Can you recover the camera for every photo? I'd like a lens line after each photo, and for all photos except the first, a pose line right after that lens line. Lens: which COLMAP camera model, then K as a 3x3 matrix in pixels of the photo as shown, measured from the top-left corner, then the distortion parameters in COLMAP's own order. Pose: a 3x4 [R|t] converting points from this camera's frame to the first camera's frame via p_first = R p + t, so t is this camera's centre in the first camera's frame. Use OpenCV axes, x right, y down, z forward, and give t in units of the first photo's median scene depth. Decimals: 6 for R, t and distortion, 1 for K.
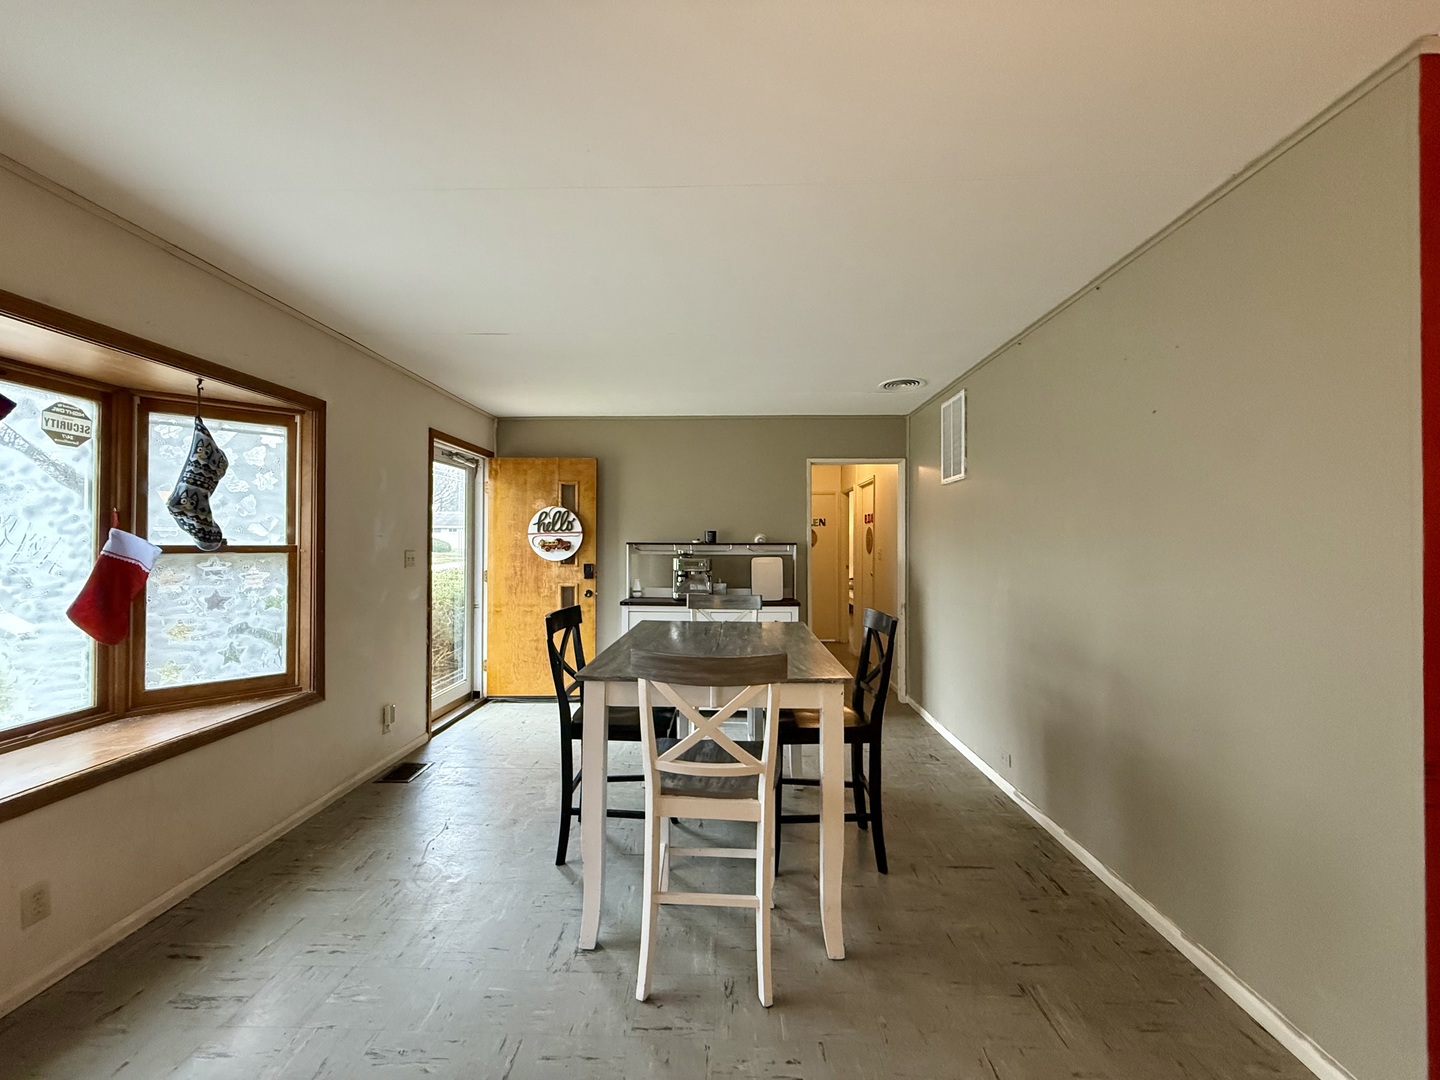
lens RADIAL K [[572.6, 0, 716.2], [0, 572.6, 539.0], [0, 0, 1]] dist [-0.000685, 0.000258]
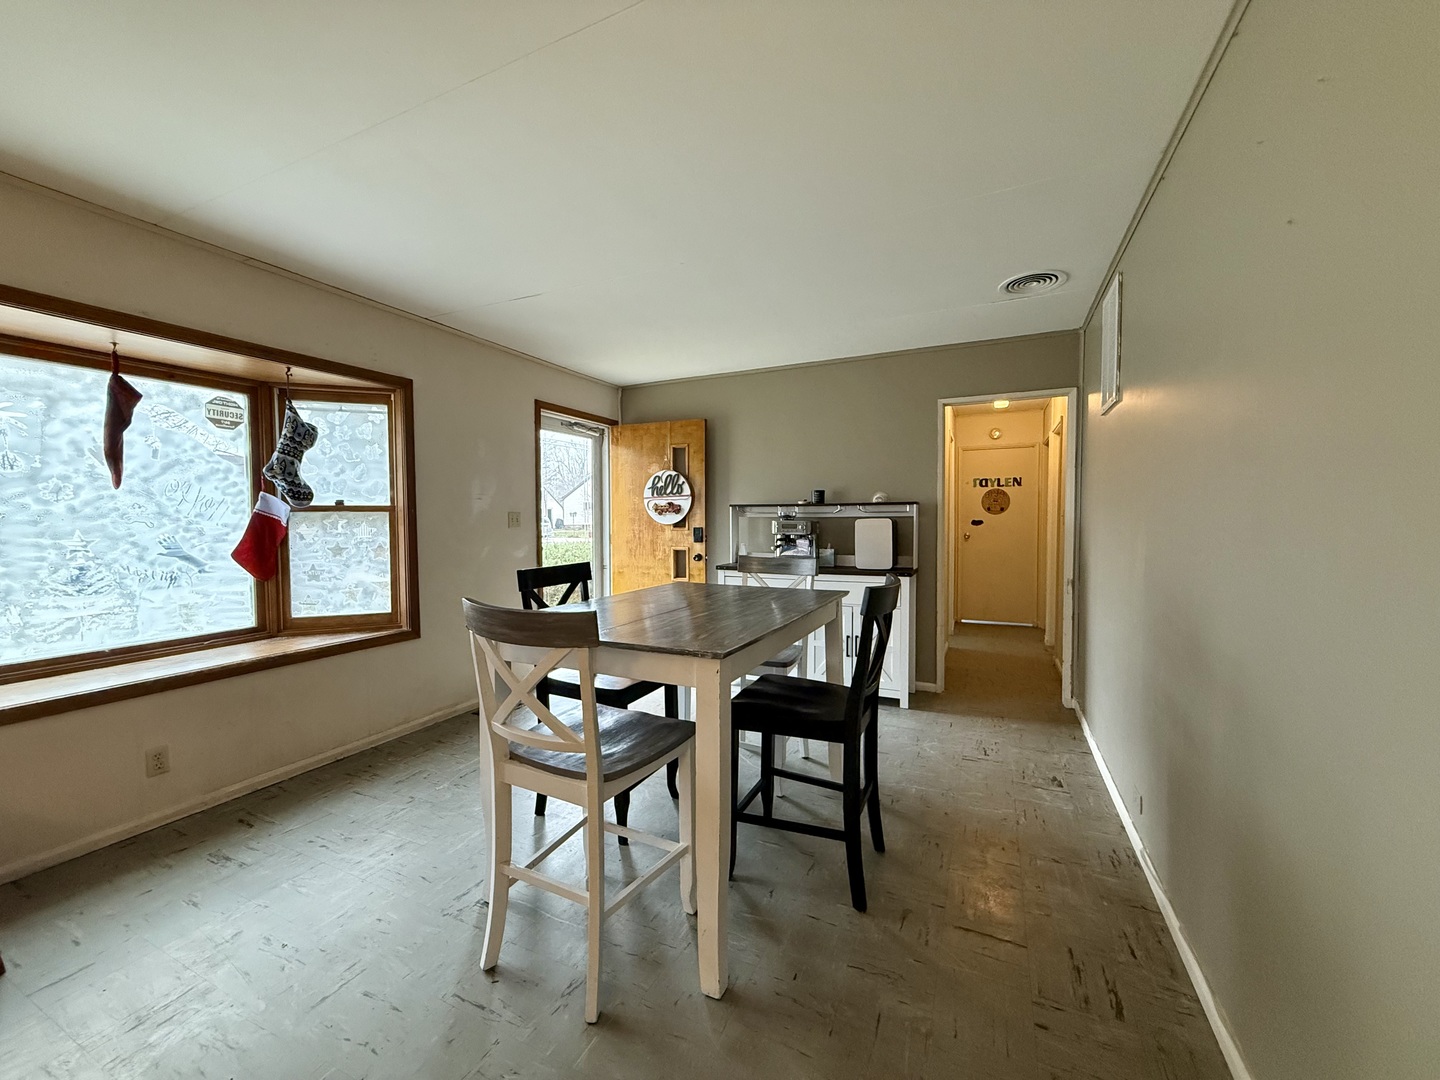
lens RADIAL K [[572.6, 0, 716.2], [0, 572.6, 539.0], [0, 0, 1]] dist [-0.000685, 0.000258]
pose [[0.912805, 0.008257, -0.408312, 0.350458], [0.010256, 0.999017, 0.043129, 0.035909], [0.408267, -0.043556, 0.911823, 0.191491]]
